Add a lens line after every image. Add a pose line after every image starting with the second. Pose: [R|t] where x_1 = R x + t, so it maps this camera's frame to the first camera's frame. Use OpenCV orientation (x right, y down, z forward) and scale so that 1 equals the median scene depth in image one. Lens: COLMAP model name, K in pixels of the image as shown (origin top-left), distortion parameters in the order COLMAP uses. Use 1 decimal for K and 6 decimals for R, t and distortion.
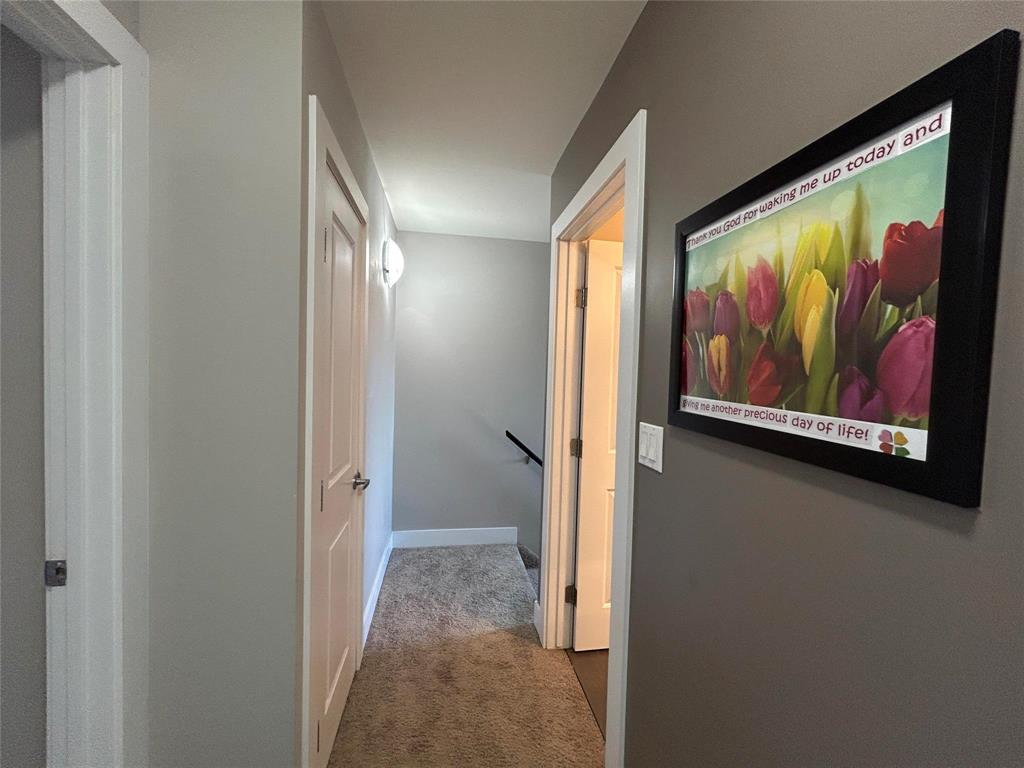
lens RADIAL K [[411.4, 0, 512.0], [0, 411.4, 384.0], [0, 0, 1]] dist [0.000154, 0.000194]
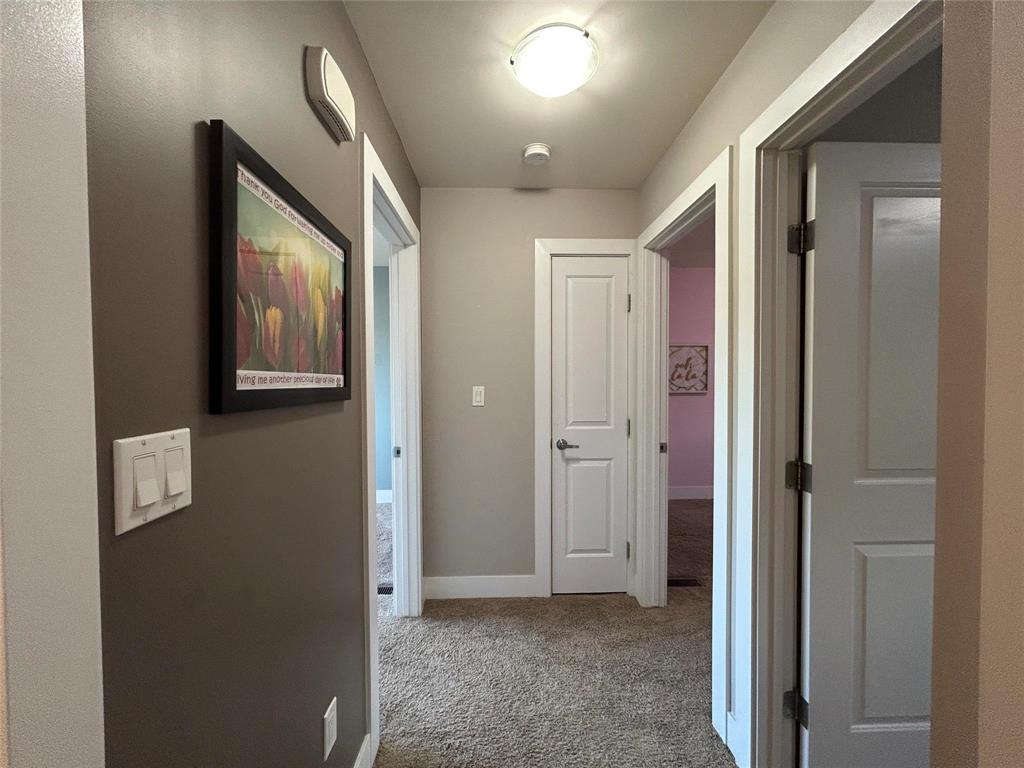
lens RADIAL K [[411.4, 0, 512.0], [0, 411.4, 384.0], [0, 0, 1]] dist [0.000154, 0.000194]
pose [[-0.990785, -0.025471, 0.133031, -0.206135], [-0.017691, 0.998081, 0.059343, -0.000128], [-0.134287, 0.056443, -0.989334, 1.853826]]
